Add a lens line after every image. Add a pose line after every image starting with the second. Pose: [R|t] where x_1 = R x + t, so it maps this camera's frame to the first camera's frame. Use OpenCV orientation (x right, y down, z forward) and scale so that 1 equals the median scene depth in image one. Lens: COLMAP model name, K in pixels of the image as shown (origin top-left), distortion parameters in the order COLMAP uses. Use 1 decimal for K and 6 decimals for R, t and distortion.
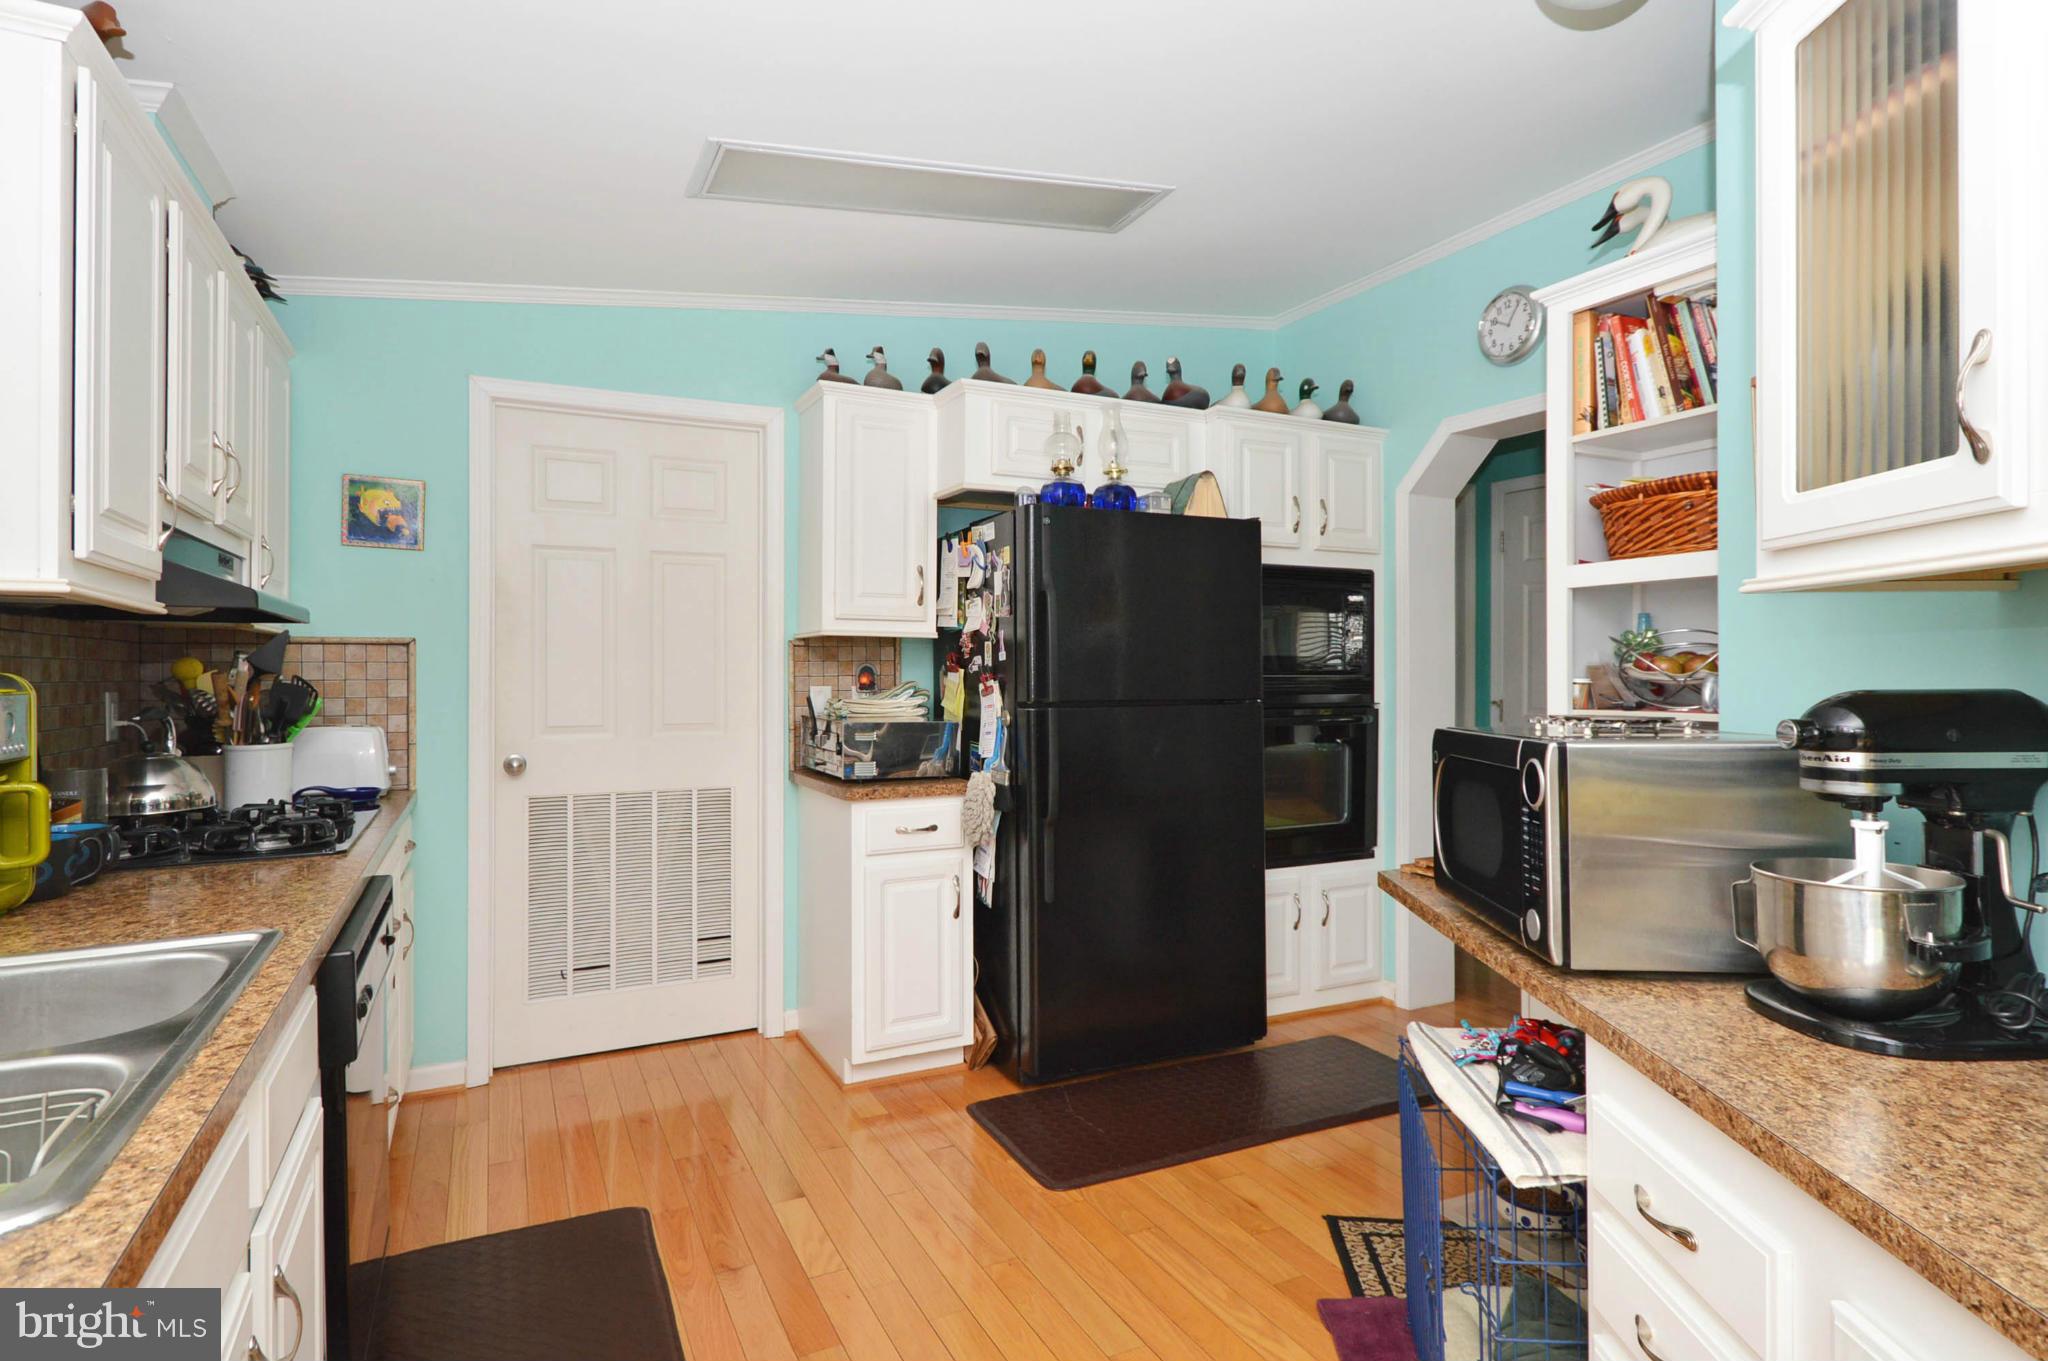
lens RADIAL K [[1047.7, 0, 1011.0], [0, 1047.7, 669.7], [0, 0, 1]] dist [0.000955, 0.000485]
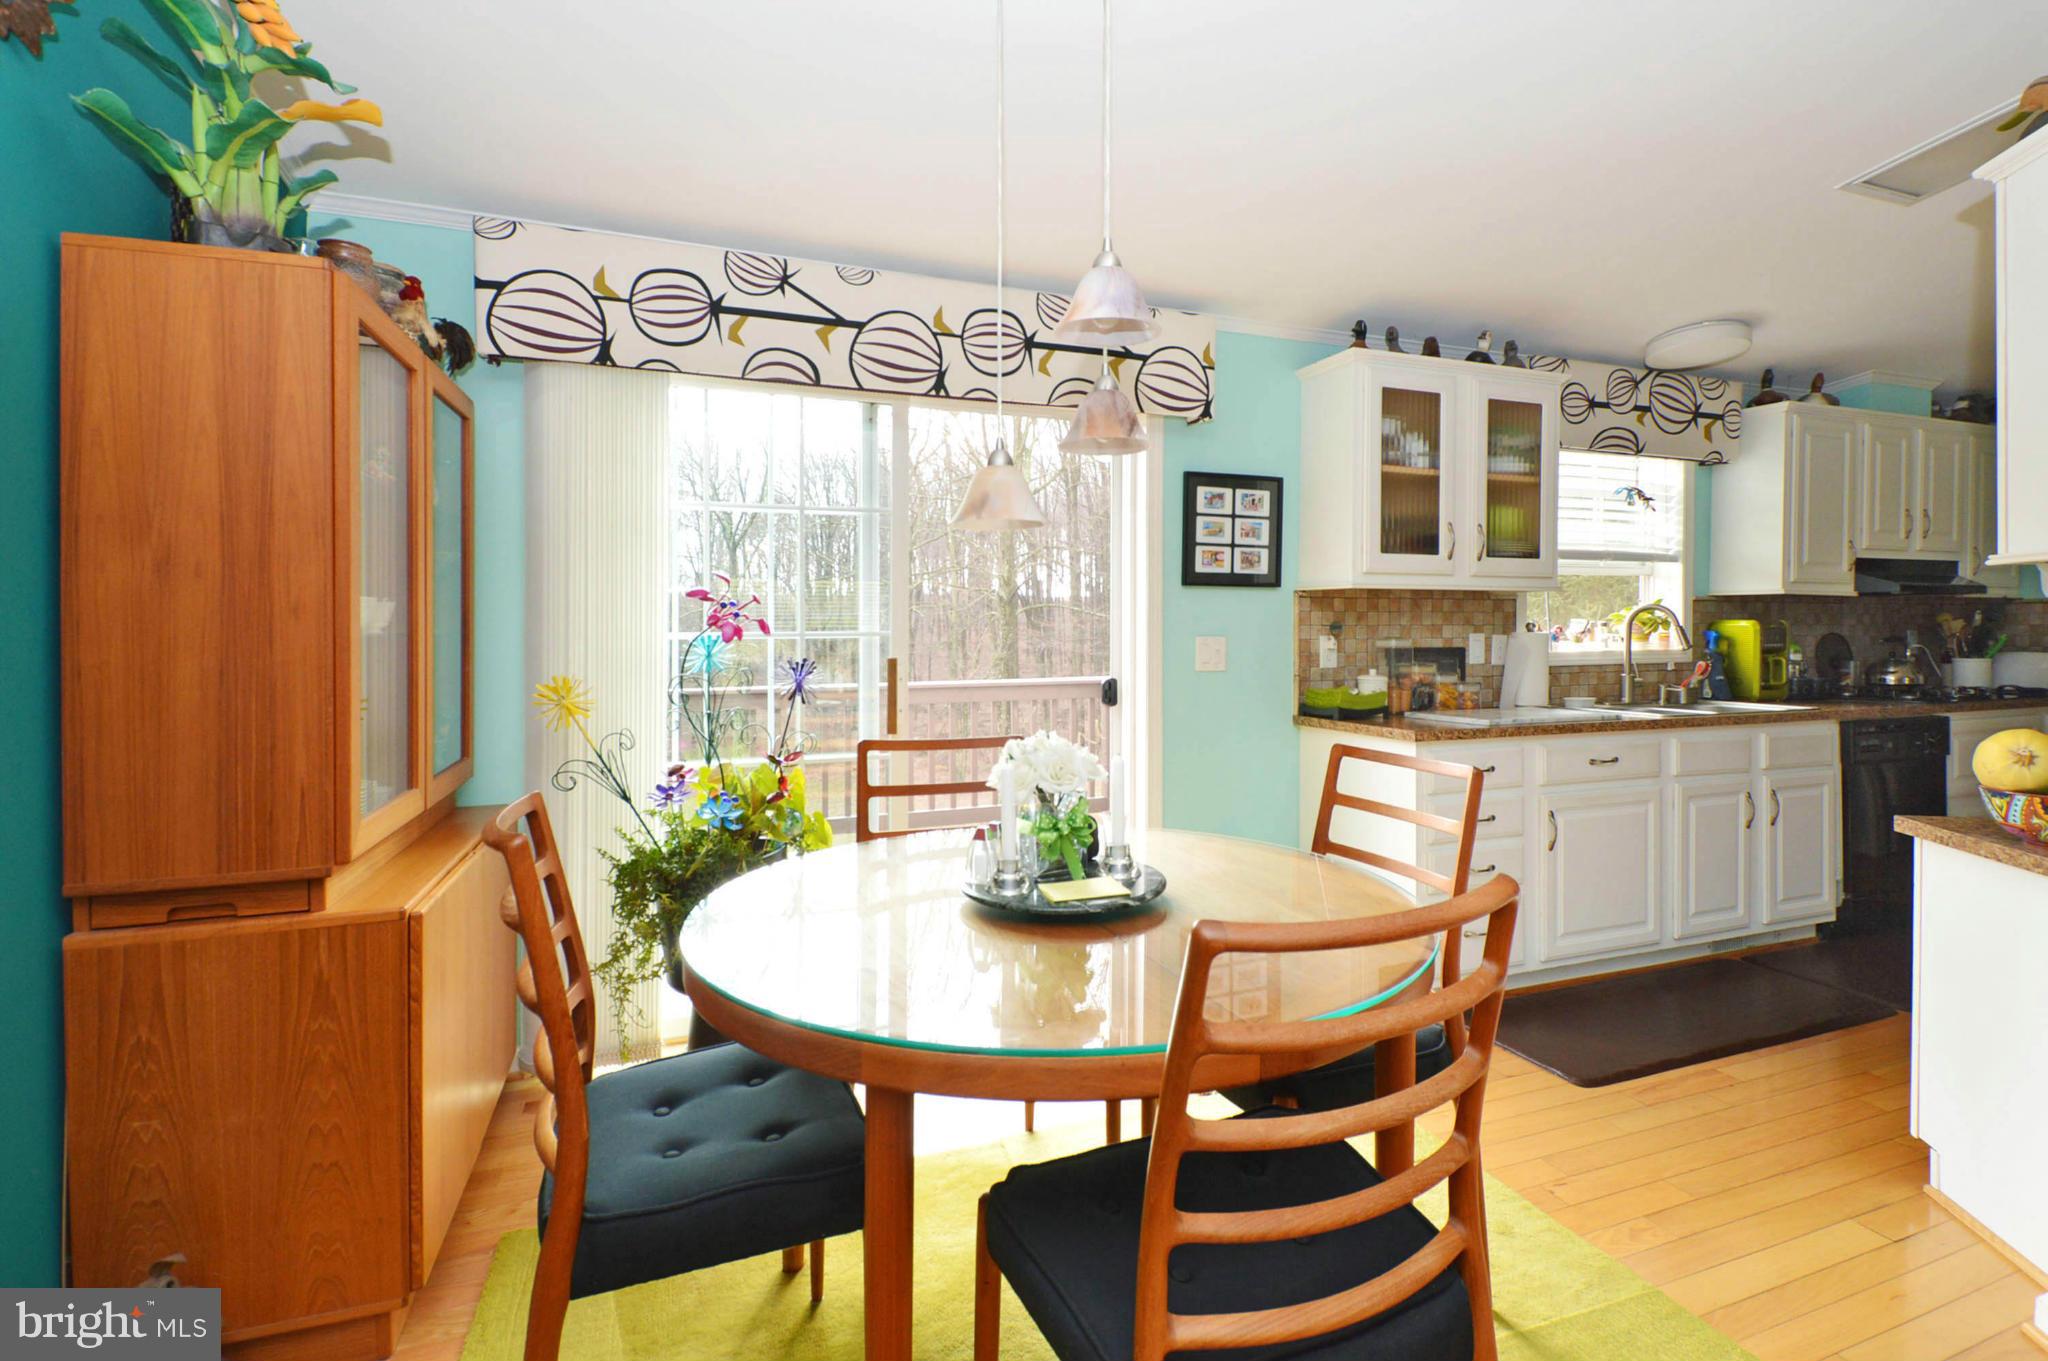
lens RADIAL K [[966.9, 0, 1108.8], [0, 966.9, 624.3], [0, 0, 1]] dist [0.008018, -0.007171]
pose [[-0.057326, 0.002467, -0.998352, 0.867626], [0.003192, 0.999992, 0.002287, 0.000778], [0.998350, -0.003056, -0.057334, -0.342808]]
